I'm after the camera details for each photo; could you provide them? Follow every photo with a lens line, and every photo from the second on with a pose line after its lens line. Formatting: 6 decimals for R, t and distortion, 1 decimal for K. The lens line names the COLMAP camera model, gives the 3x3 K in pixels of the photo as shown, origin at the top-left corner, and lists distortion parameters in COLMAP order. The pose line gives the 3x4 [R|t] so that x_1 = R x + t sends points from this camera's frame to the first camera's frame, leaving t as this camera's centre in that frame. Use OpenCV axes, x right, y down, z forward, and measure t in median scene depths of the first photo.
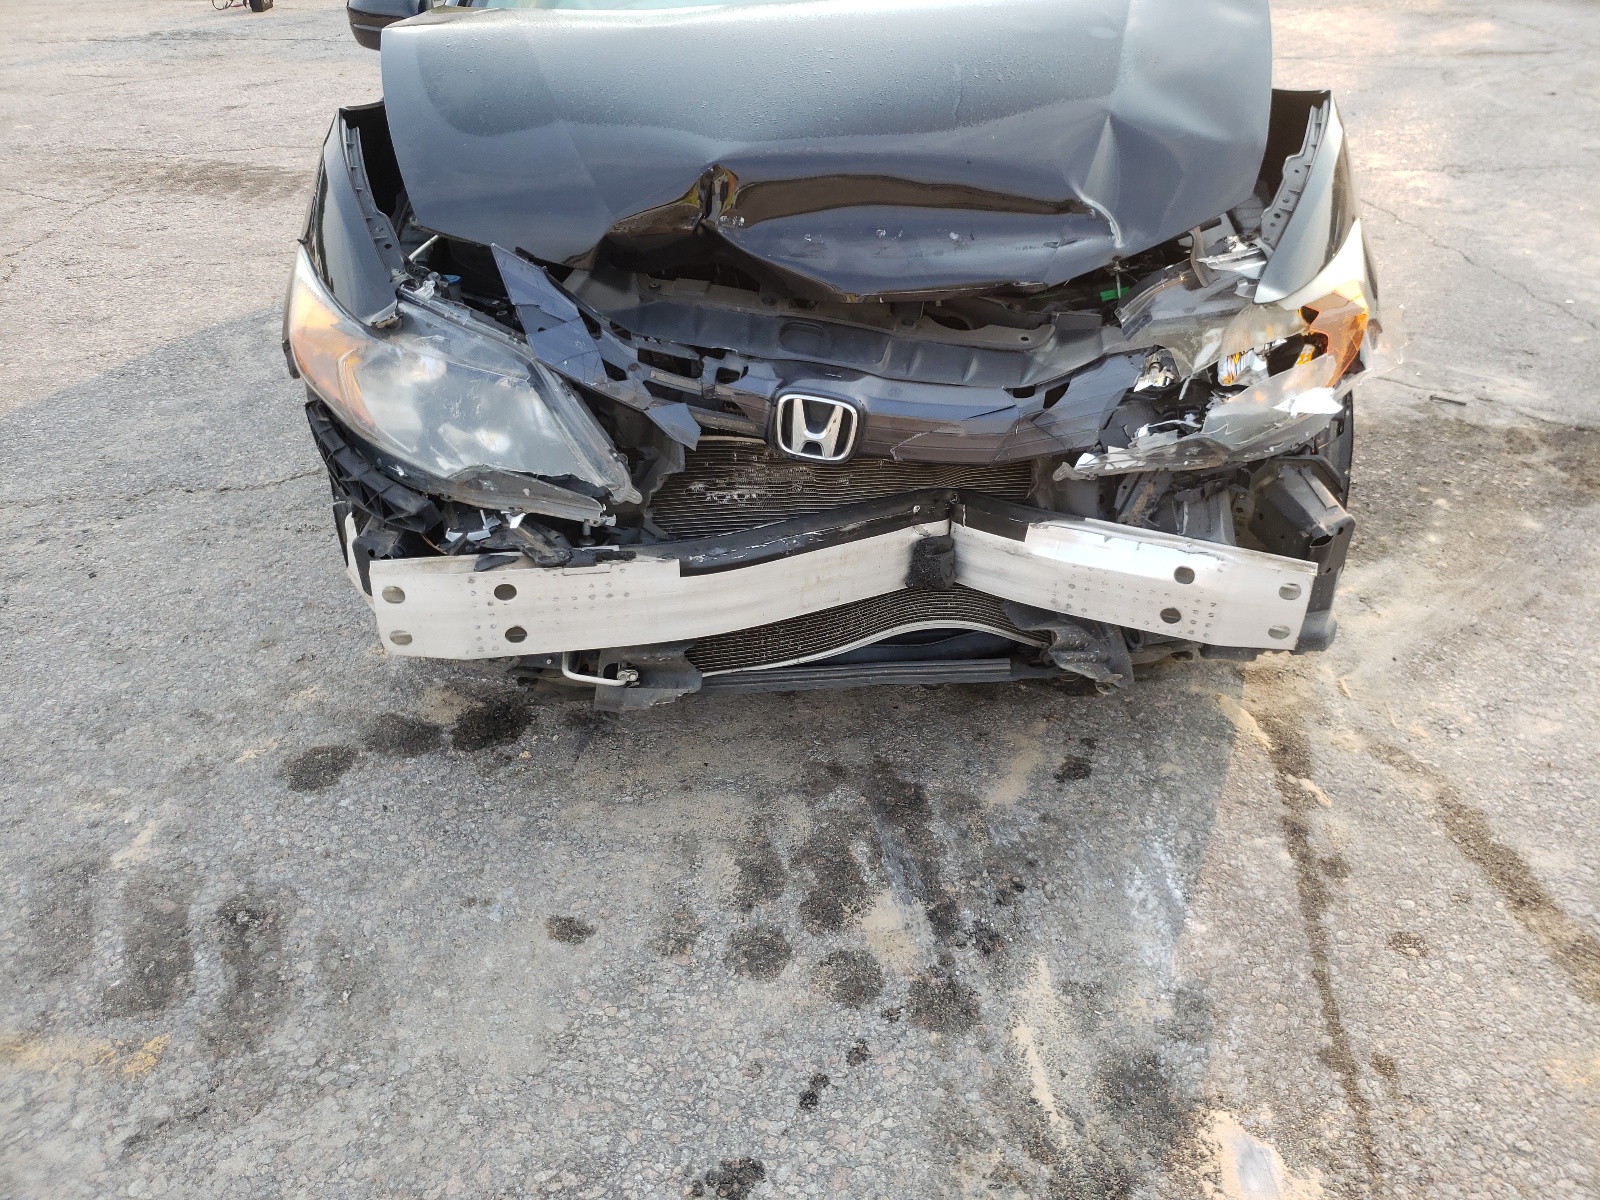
lens RADIAL K [[1233.2, 0, 815.2], [0, 1233.2, 584.8], [0, 0, 1]] dist [0.004392, 0.012866]
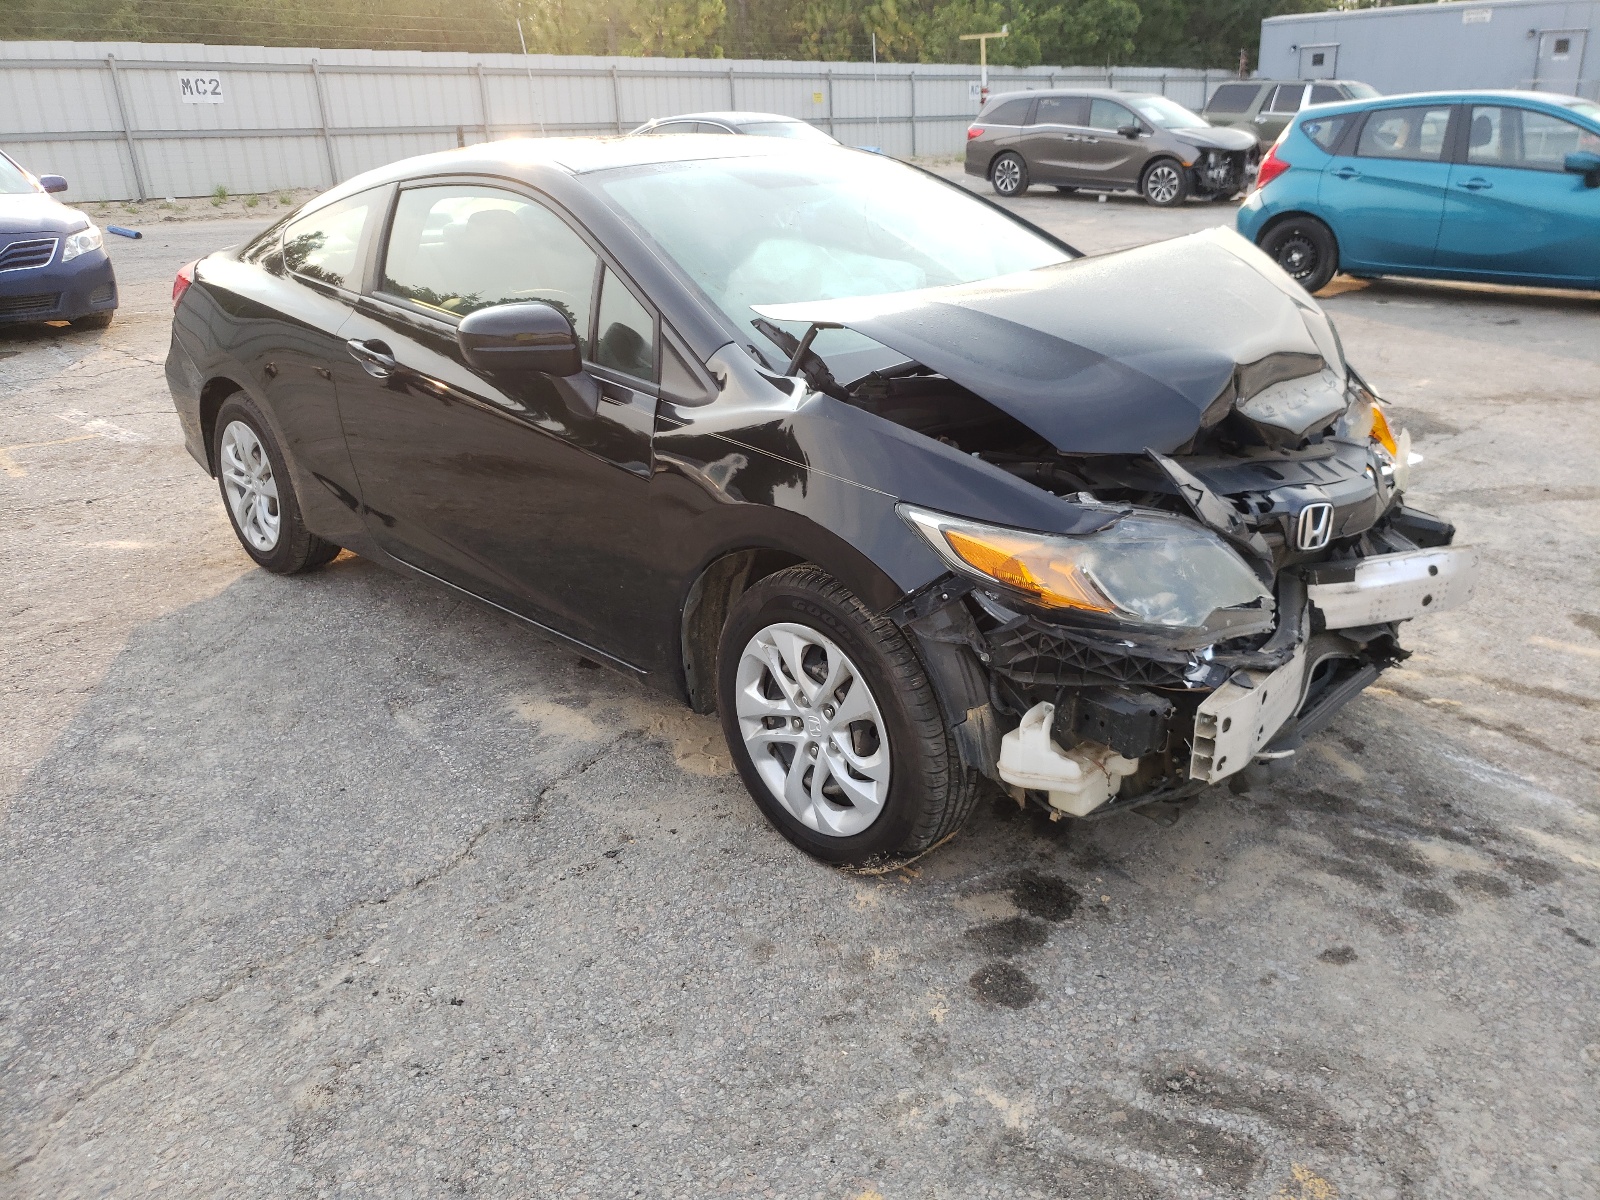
lens RADIAL K [[1233.2, 0, 804.9], [0, 1233.2, 592.4], [0, 0, 1]] dist [0.004392, 0.012866]
pose [[0.740502, -0.251746, 0.623122, -1.188368], [0.375787, 0.923798, -0.073354, -0.155816], [-0.557172, 0.288480, 0.778677, 0.212610]]
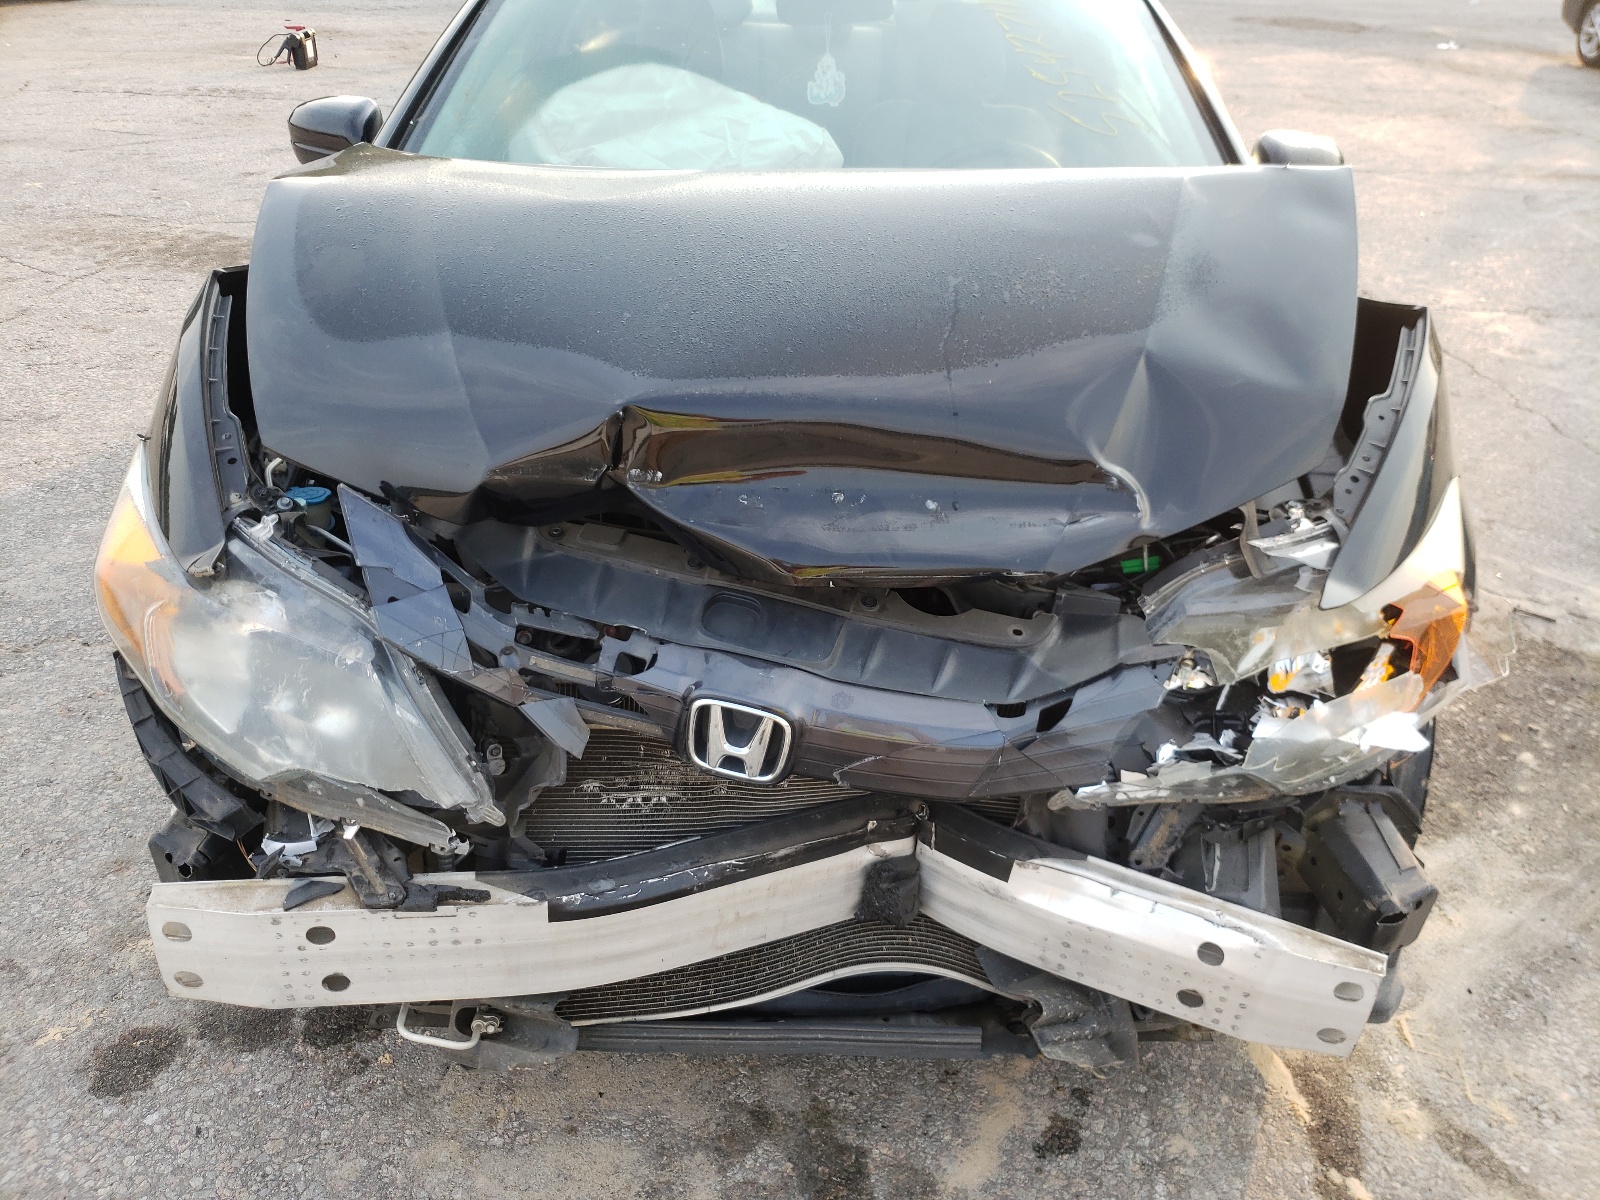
lens RADIAL K [[1233.2, 0, 801.8], [0, 1233.2, 603.0], [0, 0, 1]] dist [0.004392, 0.012866]
pose [[0.997359, 0.062205, -0.037501, 0.057058], [-0.063281, 0.997597, -0.028211, -0.174061], [0.035656, 0.030510, 0.998898, 0.202651]]
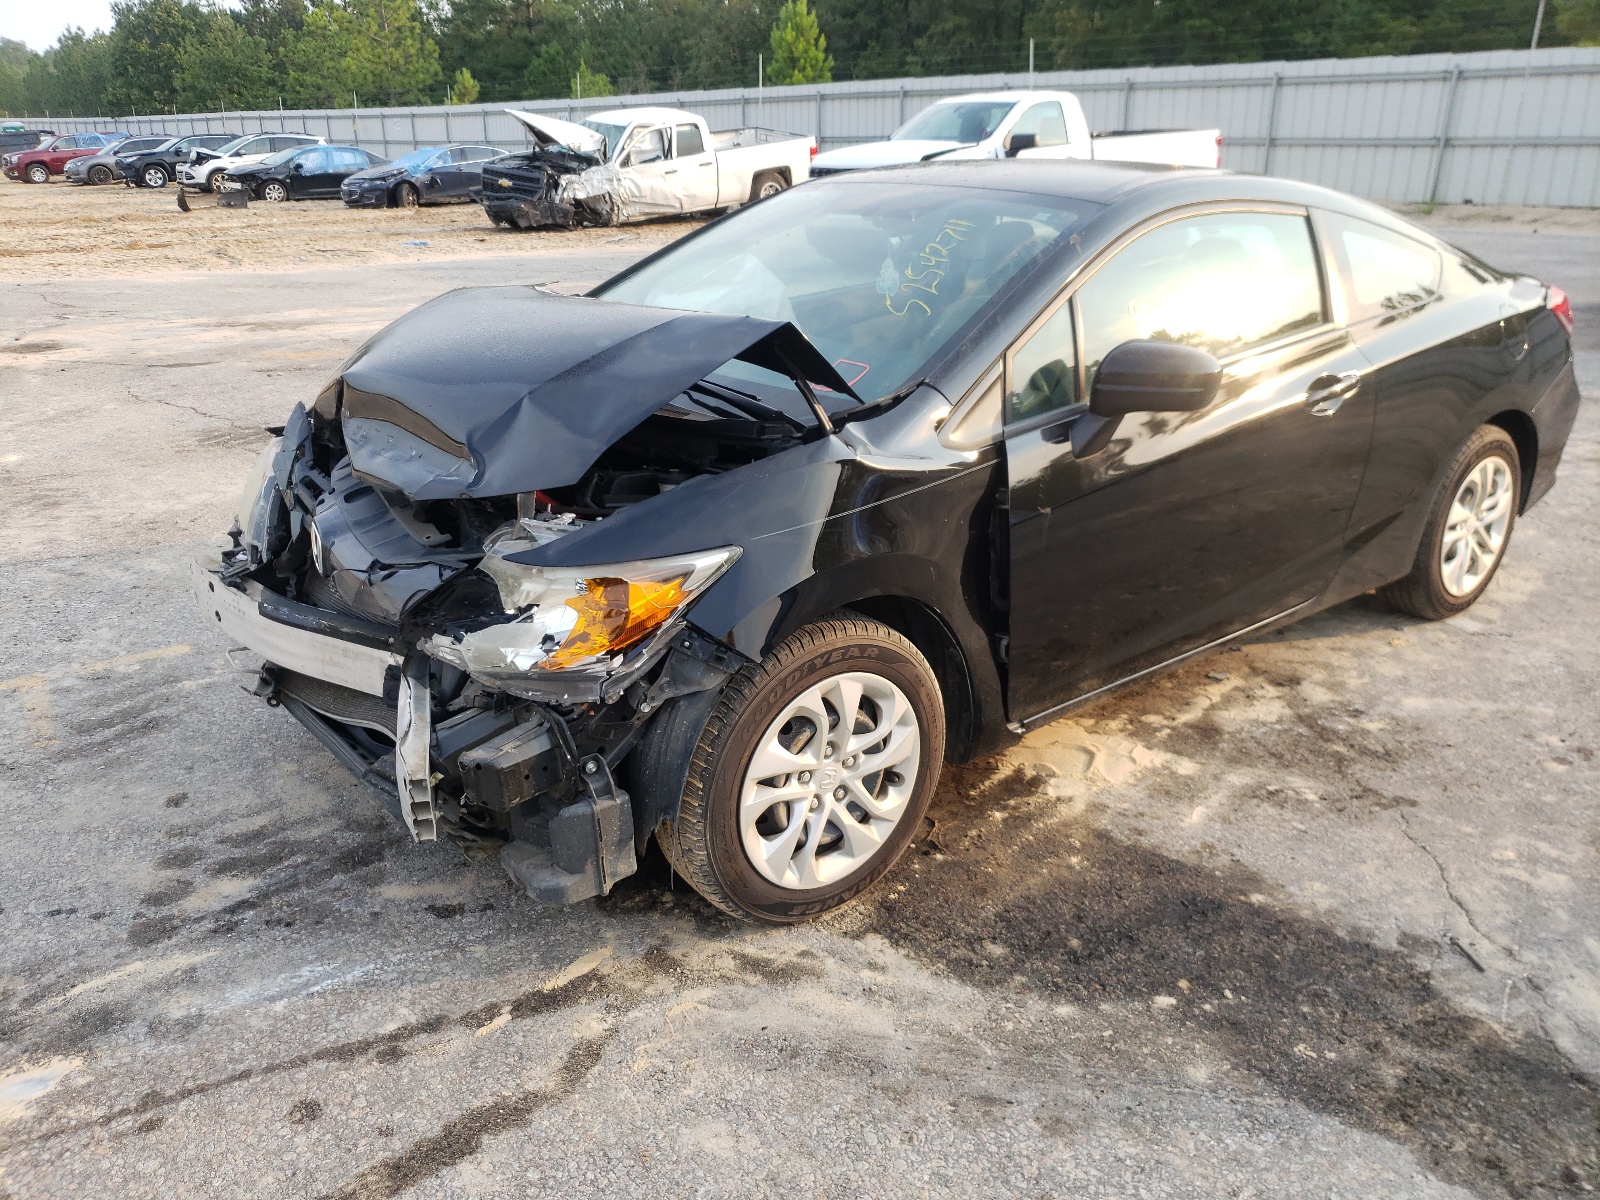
lens RADIAL K [[1233.2, 0, 815.7], [0, 1233.2, 634.7], [0, 0, 1]] dist [0.004392, 0.012866]
pose [[0.587385, 0.303864, -0.750097, 1.322032], [-0.436196, 0.899562, 0.022836, -0.289354], [0.681698, 0.313776, 0.660933, 0.408695]]
